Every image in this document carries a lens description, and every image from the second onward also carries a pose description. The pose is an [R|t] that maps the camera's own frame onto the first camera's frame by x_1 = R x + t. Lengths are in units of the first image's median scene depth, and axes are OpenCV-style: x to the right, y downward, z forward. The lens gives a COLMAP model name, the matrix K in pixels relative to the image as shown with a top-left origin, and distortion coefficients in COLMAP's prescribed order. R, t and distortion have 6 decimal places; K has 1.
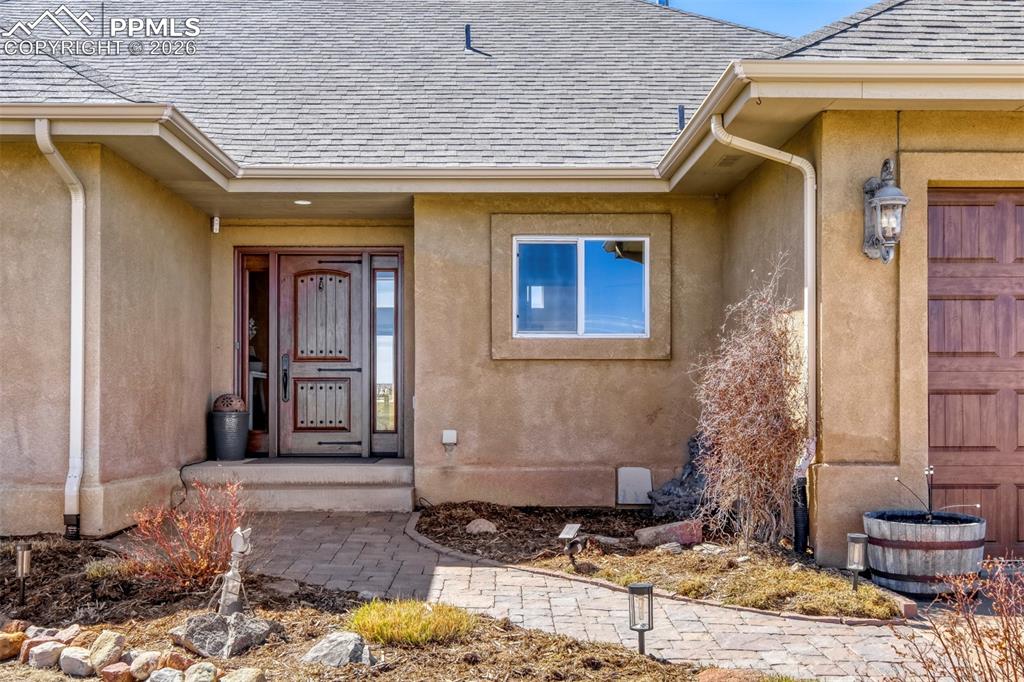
lens RADIAL K [[1066.4, 0, 510.9], [0, 1066.4, 342.1], [0, 0, 1]] dist [-0.004571, 0.000000]
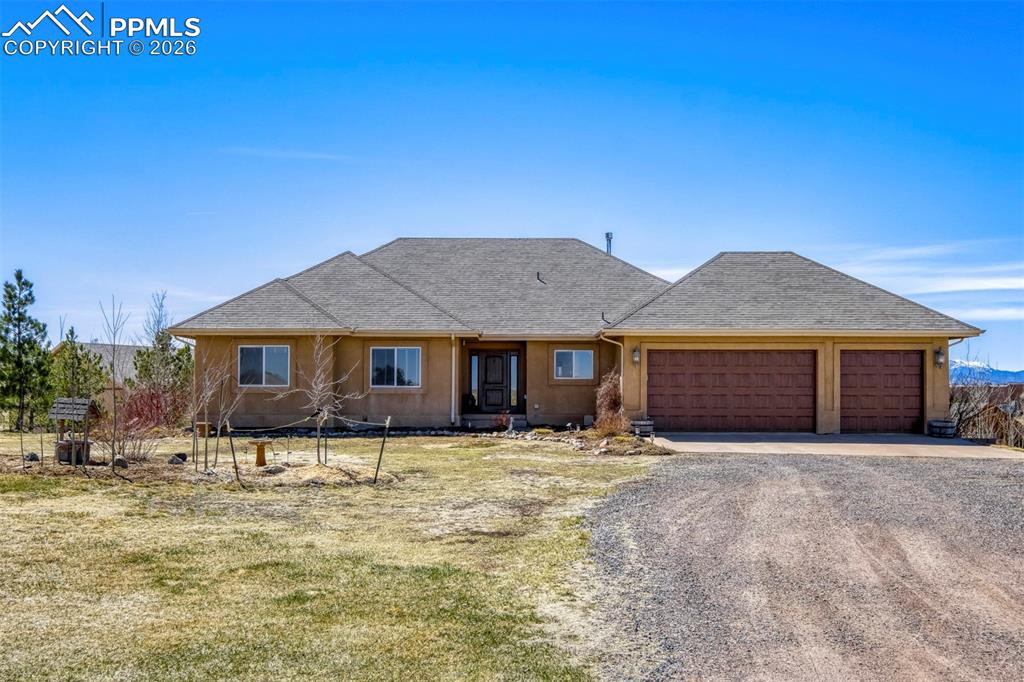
lens RADIAL K [[1066.4, 0, 513.3], [0, 1066.4, 341.3], [0, 0, 1]] dist [-0.004571, 0.000000]
pose [[0.999889, 0.005164, -0.013970, -0.110586], [-0.005132, 0.999984, 0.002353, -0.175512], [0.013982, -0.002281, 0.999900, -3.287754]]
